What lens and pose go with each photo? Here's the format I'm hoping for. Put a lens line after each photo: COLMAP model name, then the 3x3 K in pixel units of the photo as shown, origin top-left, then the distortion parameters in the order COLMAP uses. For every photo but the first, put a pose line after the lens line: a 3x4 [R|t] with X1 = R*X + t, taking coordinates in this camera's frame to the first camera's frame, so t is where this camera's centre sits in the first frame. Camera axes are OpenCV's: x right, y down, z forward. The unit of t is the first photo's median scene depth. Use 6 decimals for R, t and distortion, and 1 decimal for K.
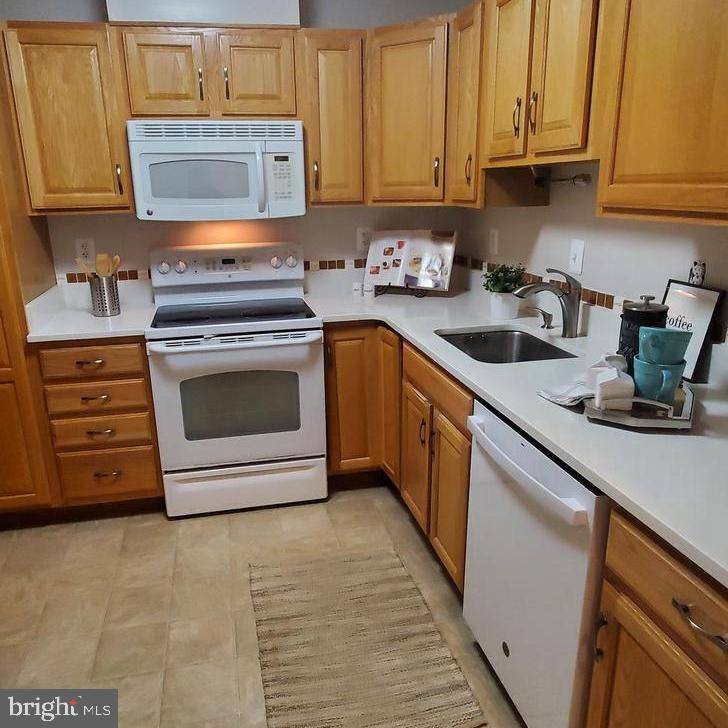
lens RADIAL K [[612.4, 0, 338.7], [0, 612.4, 372.7], [0, 0, 1]] dist [0.000947, 0.008189]
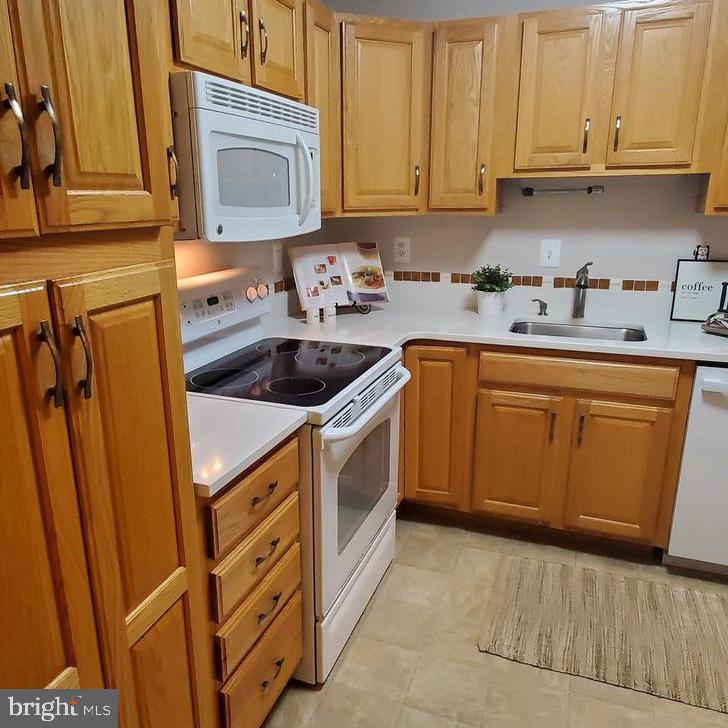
lens RADIAL K [[612.4, 0, 338.7], [0, 612.4, 372.7], [0, 0, 1]] dist [0.000947, 0.008189]
pose [[0.547860, -0.216532, 0.808062, -0.759479], [0.242587, 0.965540, 0.094258, -0.153155], [-0.800625, 0.144385, 0.581508, 0.572888]]
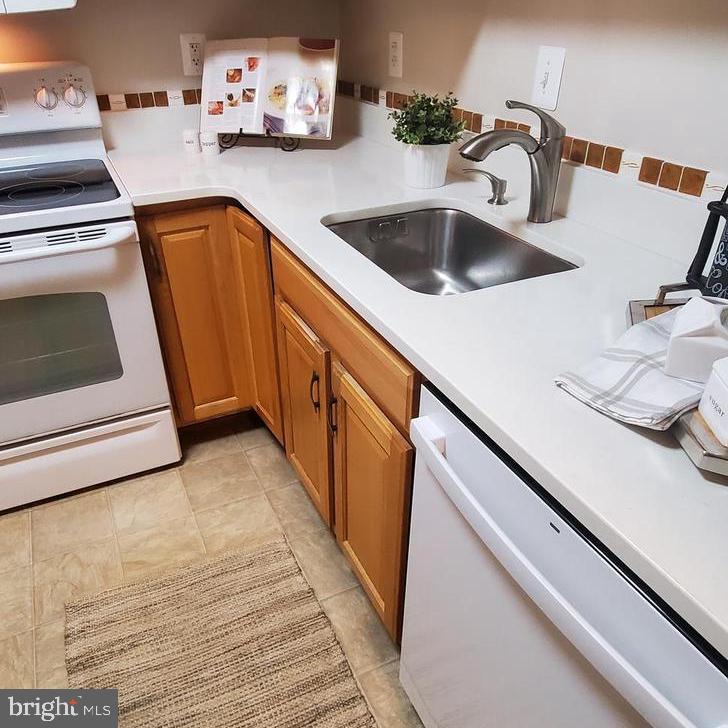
lens RADIAL K [[612.4, 0, 338.7], [0, 612.4, 372.7], [0, 0, 1]] dist [0.000947, 0.008189]
pose [[0.975870, -0.110133, 0.188543, 0.039095], [0.059174, 0.964559, 0.257145, -0.067544], [-0.210181, -0.239784, 0.947802, 0.352221]]
